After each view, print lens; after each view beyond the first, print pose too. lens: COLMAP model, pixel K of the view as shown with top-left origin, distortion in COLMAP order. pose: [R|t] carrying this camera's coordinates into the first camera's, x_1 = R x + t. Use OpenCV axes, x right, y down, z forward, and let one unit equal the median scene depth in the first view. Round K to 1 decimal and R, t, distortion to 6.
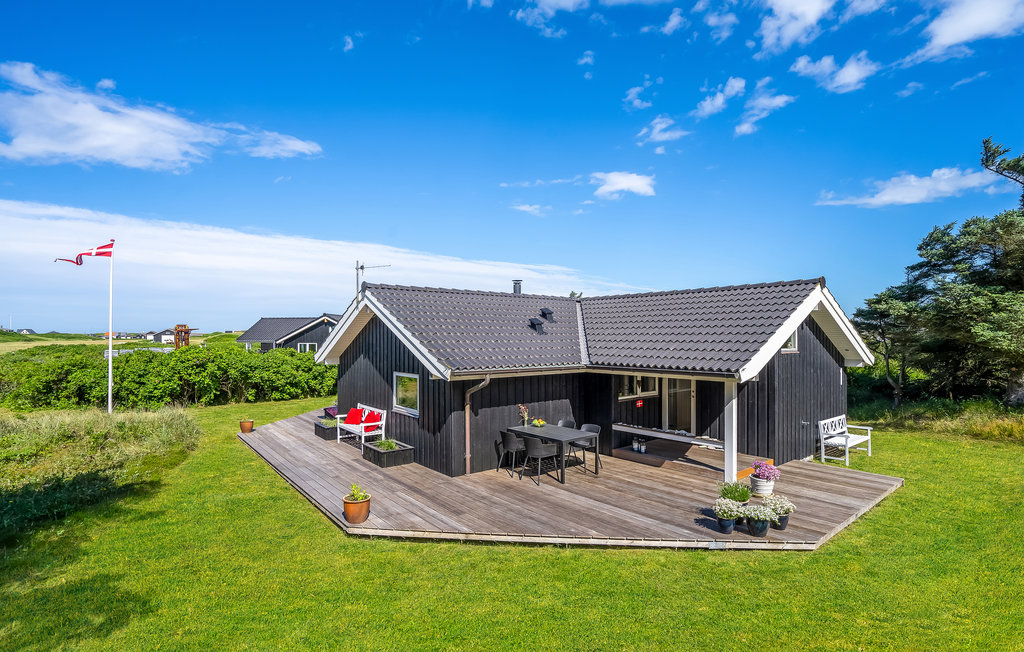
lens RADIAL K [[485.6, 0, 533.3], [0, 485.6, 331.3], [0, 0, 1]] dist [-0.001268, 0.000316]
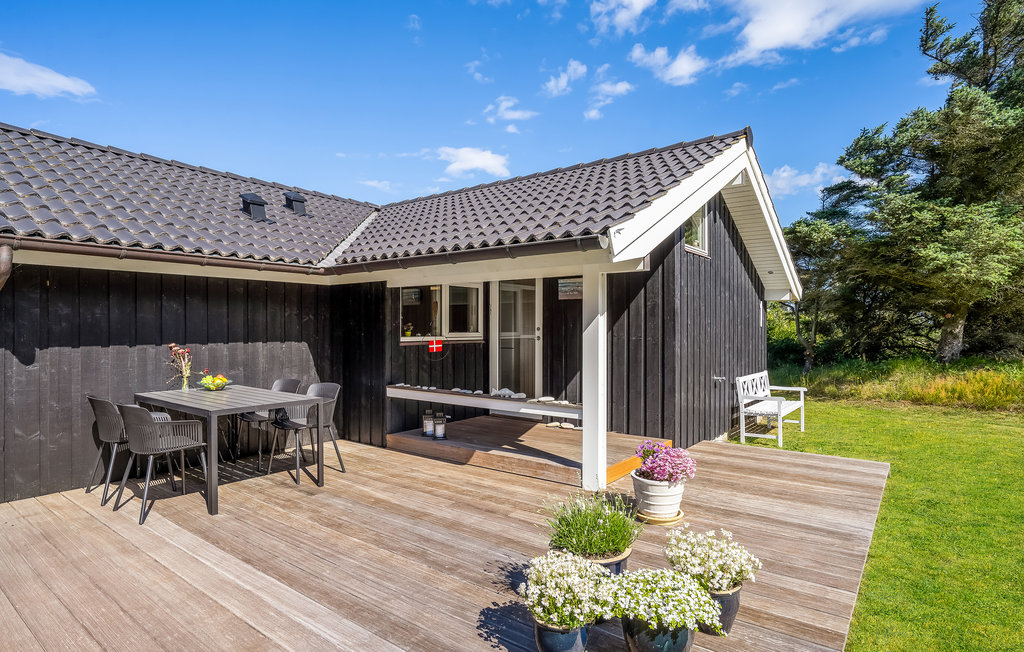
lens RADIAL K [[532.4, 0, 512.0], [0, 532.4, 326.0], [0, 0, 1]] dist [-0.011332, 0.000041]
pose [[0.980075, 0.003791, 0.198590, 0.196789], [-0.006113, 0.999920, 0.011080, 0.128217], [-0.198532, -0.012073, 0.980020, 0.445722]]
